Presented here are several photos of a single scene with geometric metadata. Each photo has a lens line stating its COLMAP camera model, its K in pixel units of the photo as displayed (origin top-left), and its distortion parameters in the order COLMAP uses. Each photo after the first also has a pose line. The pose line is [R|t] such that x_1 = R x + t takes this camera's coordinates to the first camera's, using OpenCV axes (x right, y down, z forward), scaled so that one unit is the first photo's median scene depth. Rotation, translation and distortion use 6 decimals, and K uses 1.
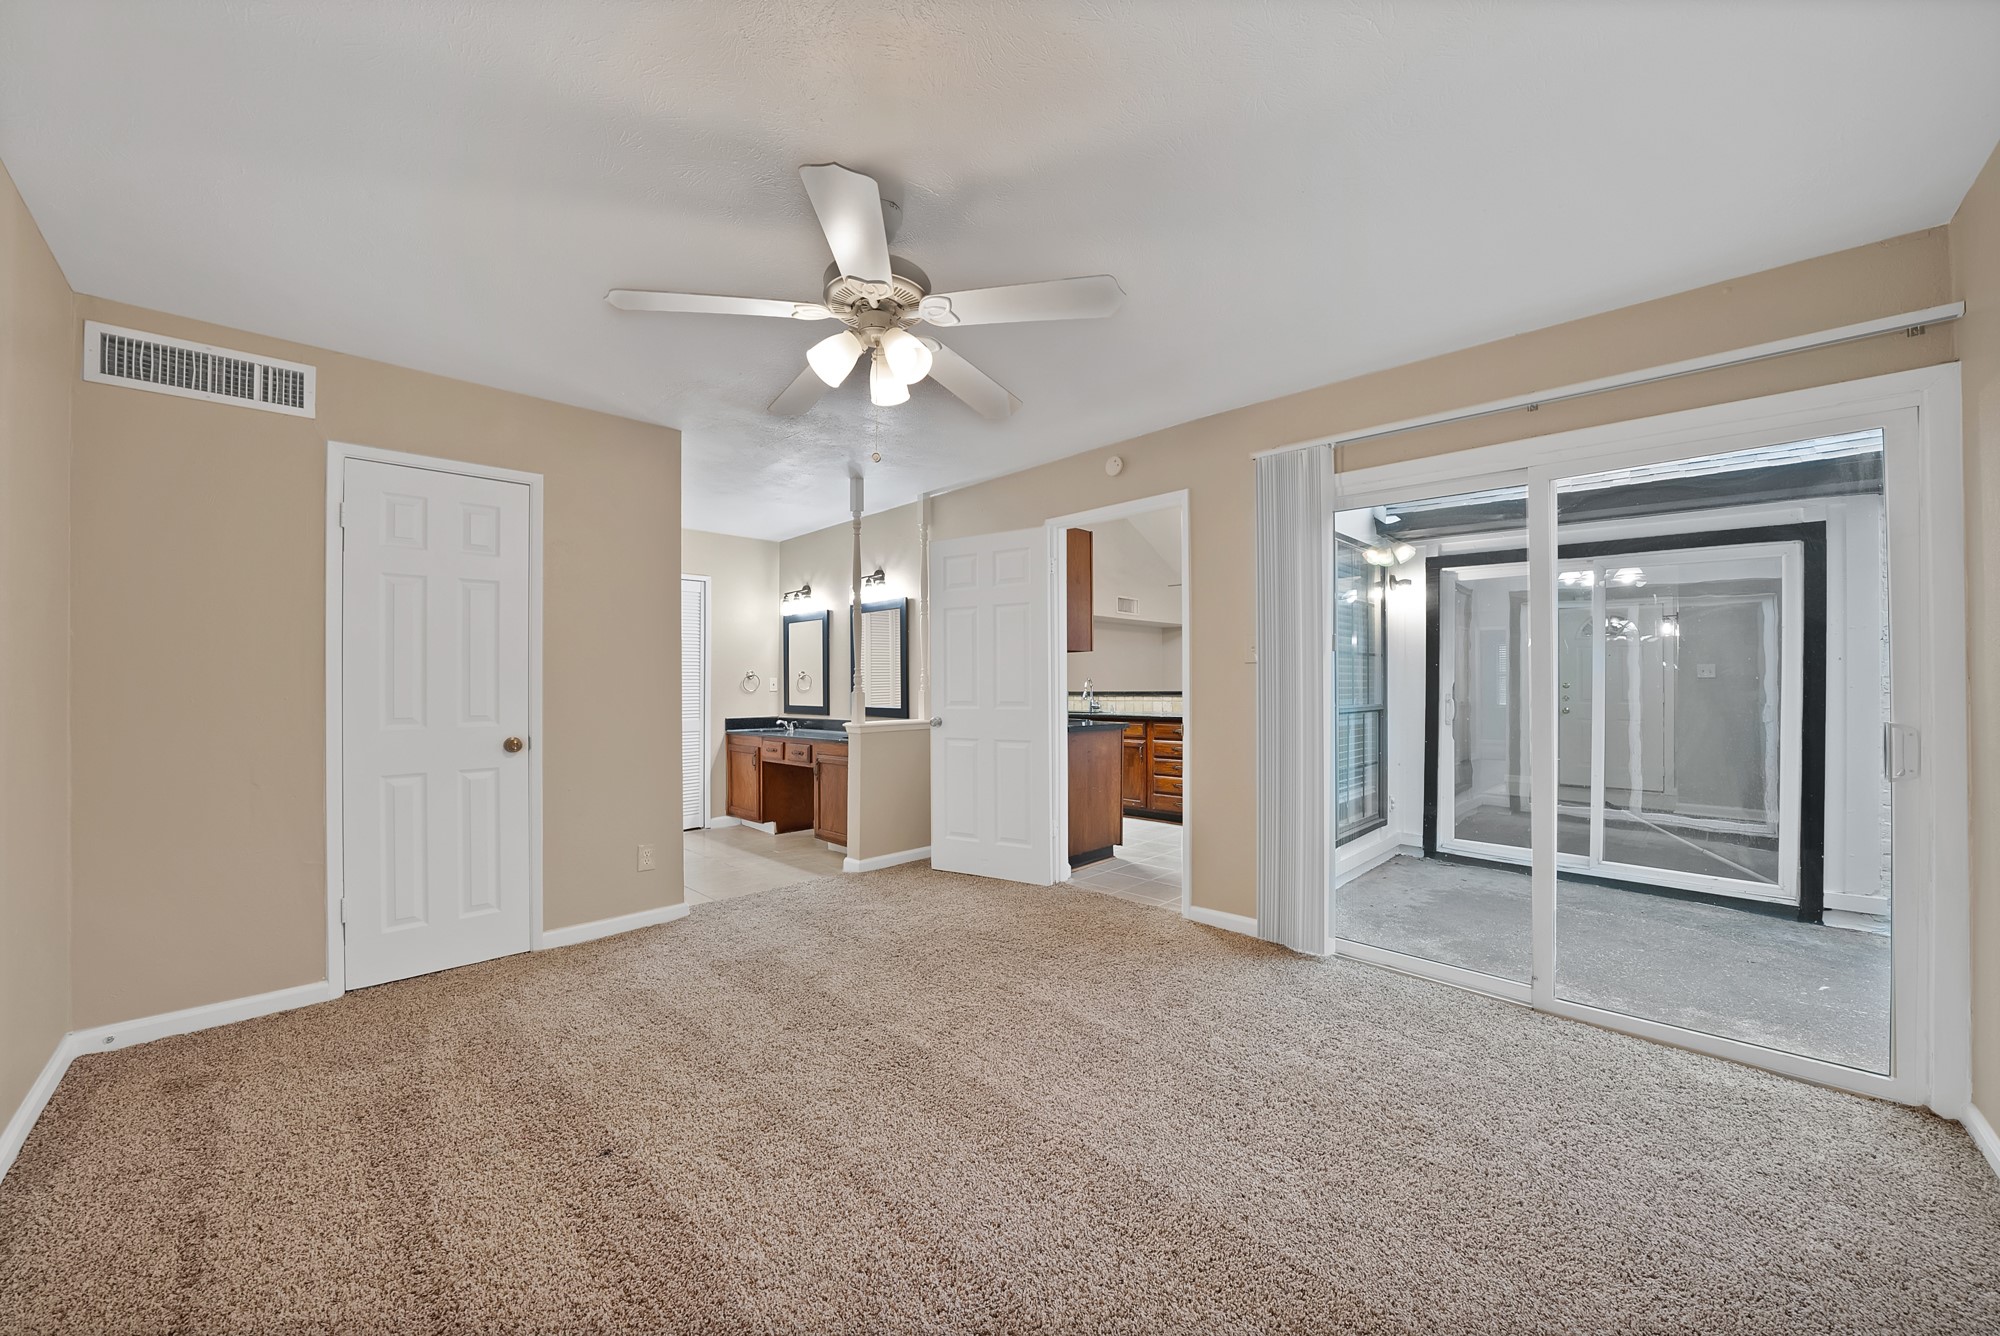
lens RADIAL K [[720.9, 0, 1012.3], [0, 720.9, 678.3], [0, 0, 1]] dist [-0.011613, 0.000267]
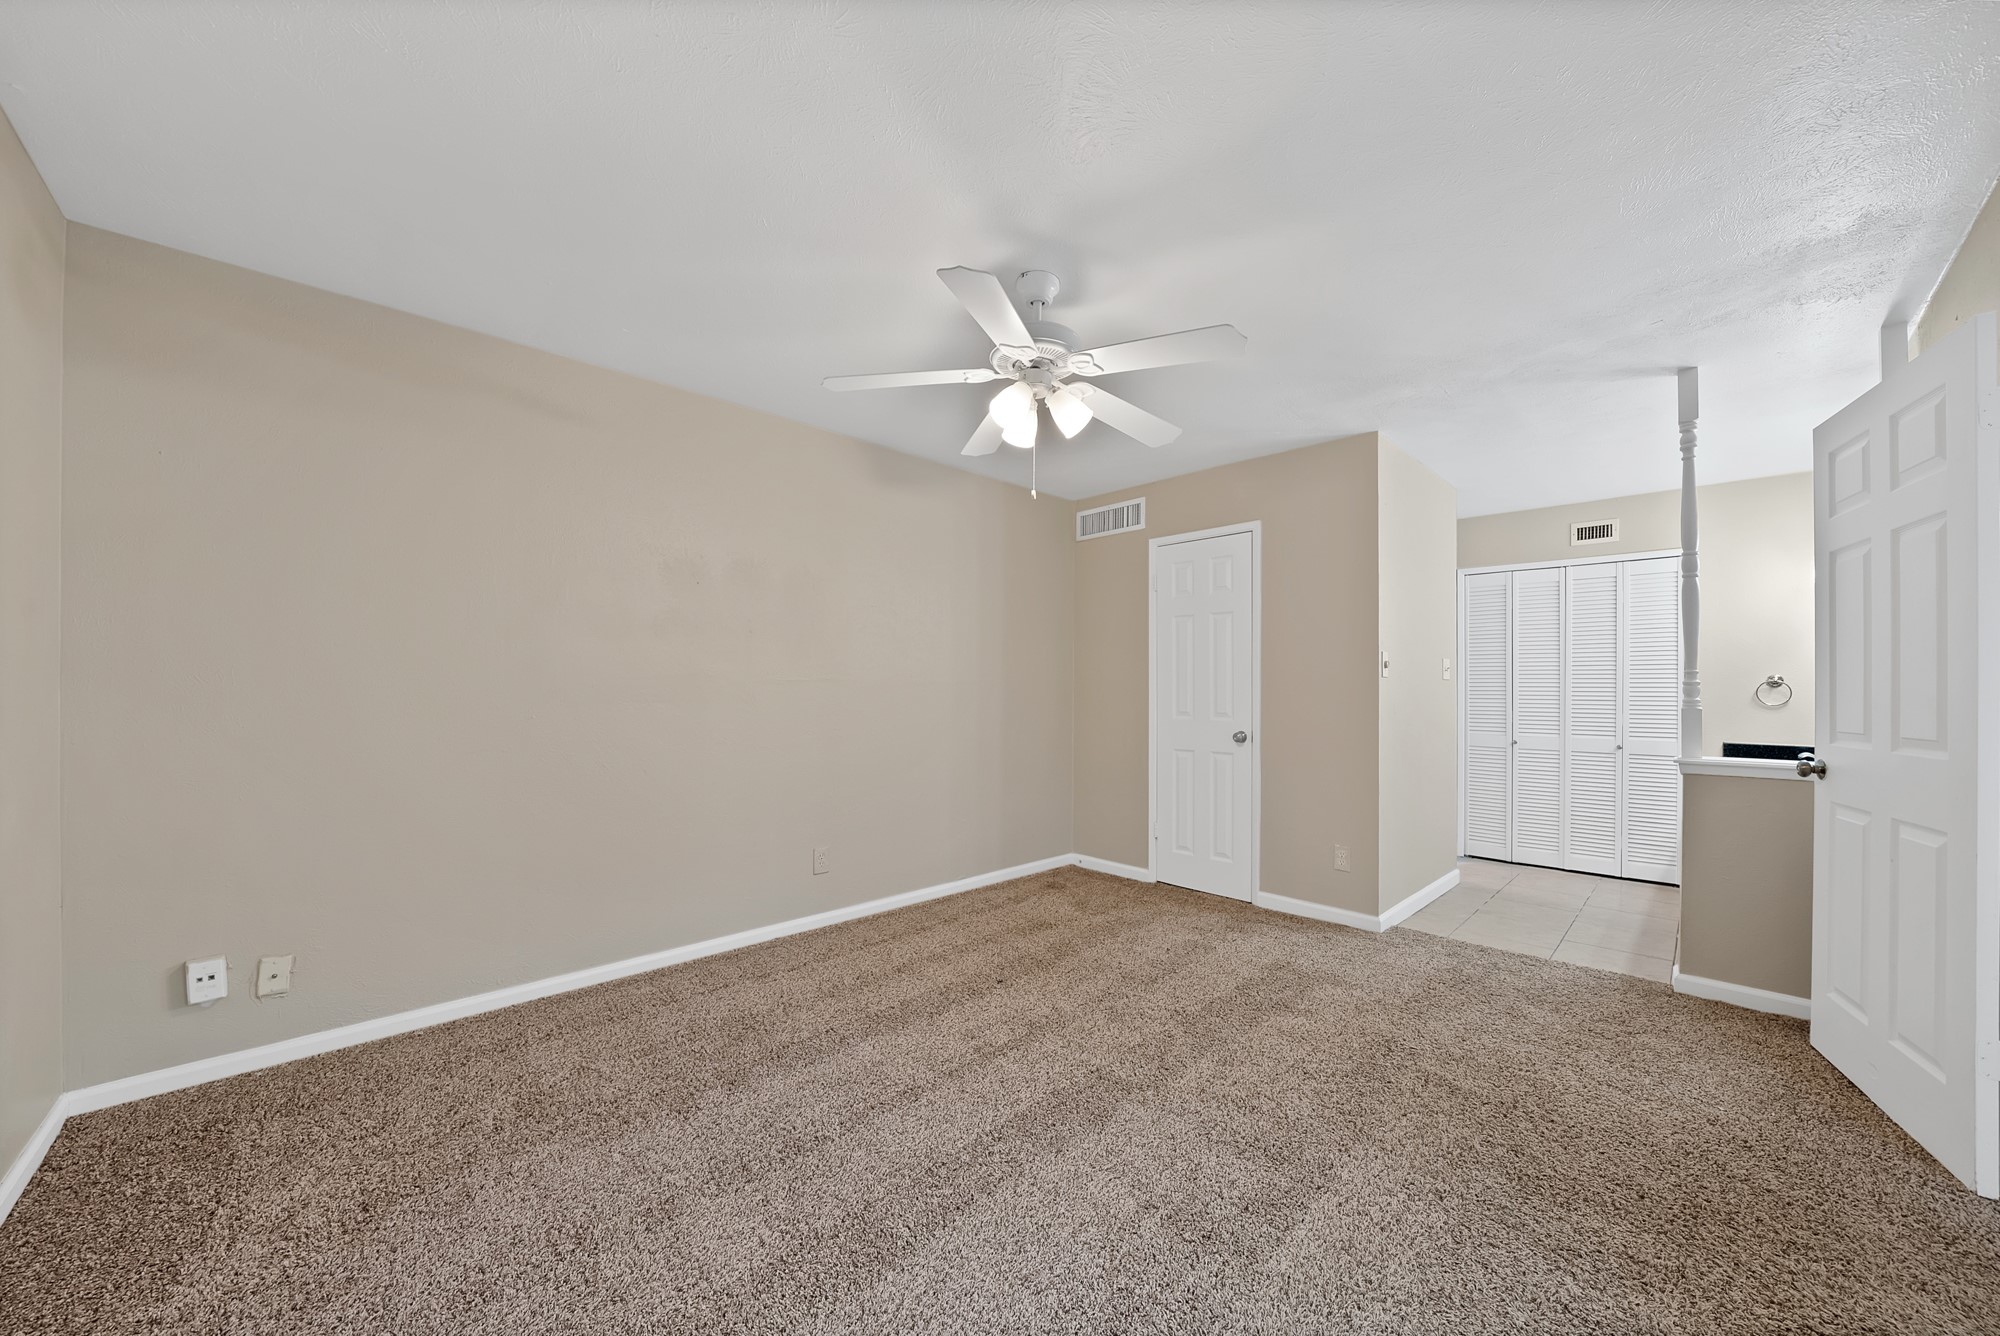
lens RADIAL K [[714.8, 0, 1005.4], [0, 714.8, 679.3], [0, 0, 1]] dist [-0.016762, 0.000158]
pose [[0.013244, -0.001899, -0.999910, 0.412481], [-0.003680, 0.999991, -0.001948, -0.004893], [0.999906, 0.003705, 0.013237, 0.399011]]
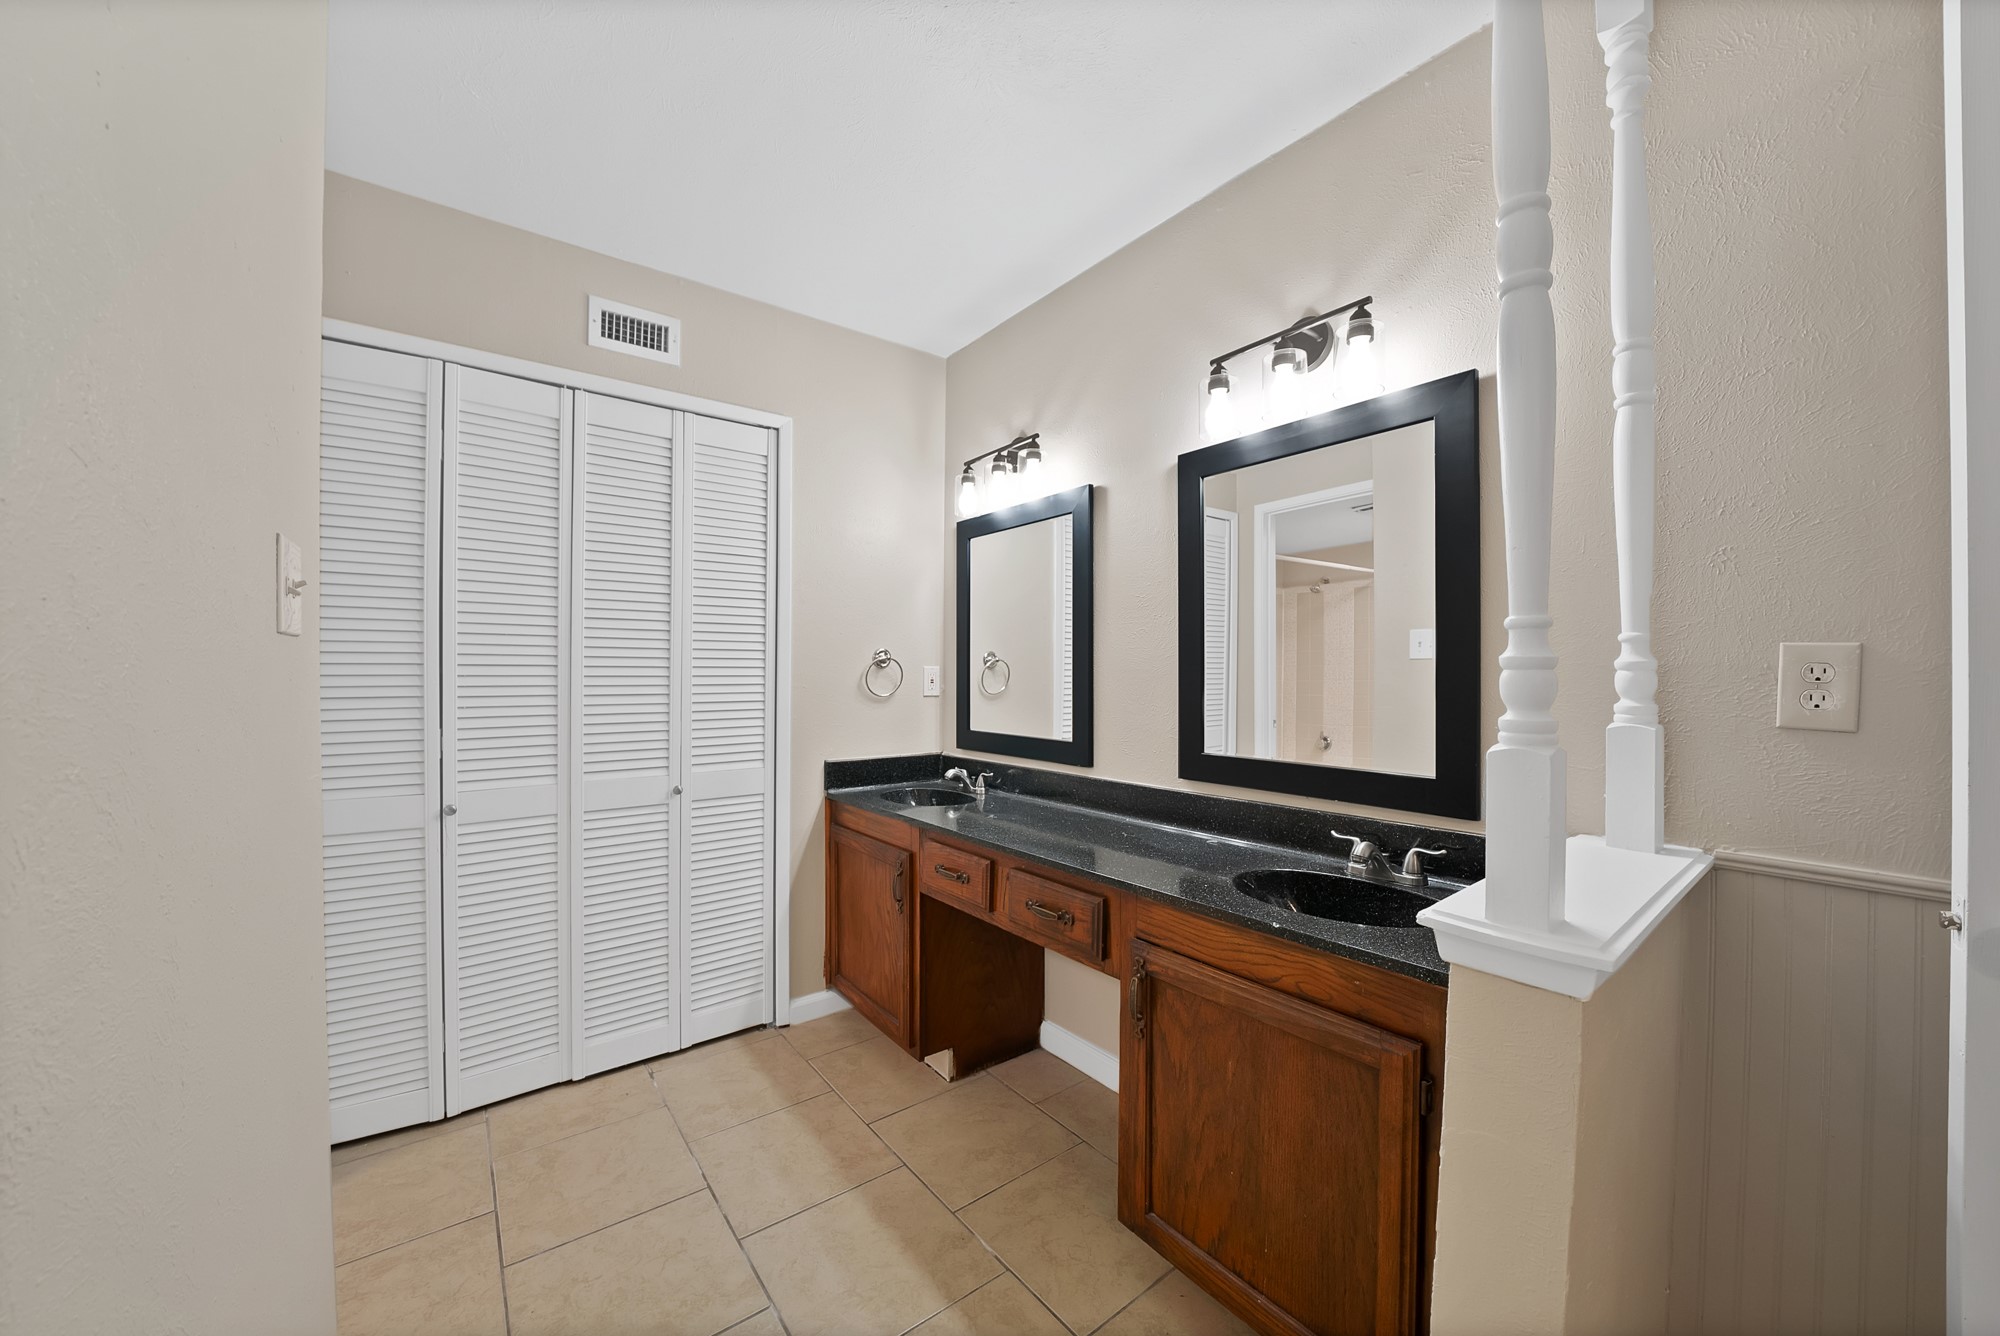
lens RADIAL K [[734.5, 0, 1044.0], [0, 734.5, 674.6], [0, 0, 1]] dist [-0.013604, 0.000043]
pose [[0.994929, 0.008510, -0.100220, -0.326000], [-0.007851, 0.999945, 0.006965, 0.001755], [0.100274, -0.006143, 0.994941, 0.835012]]
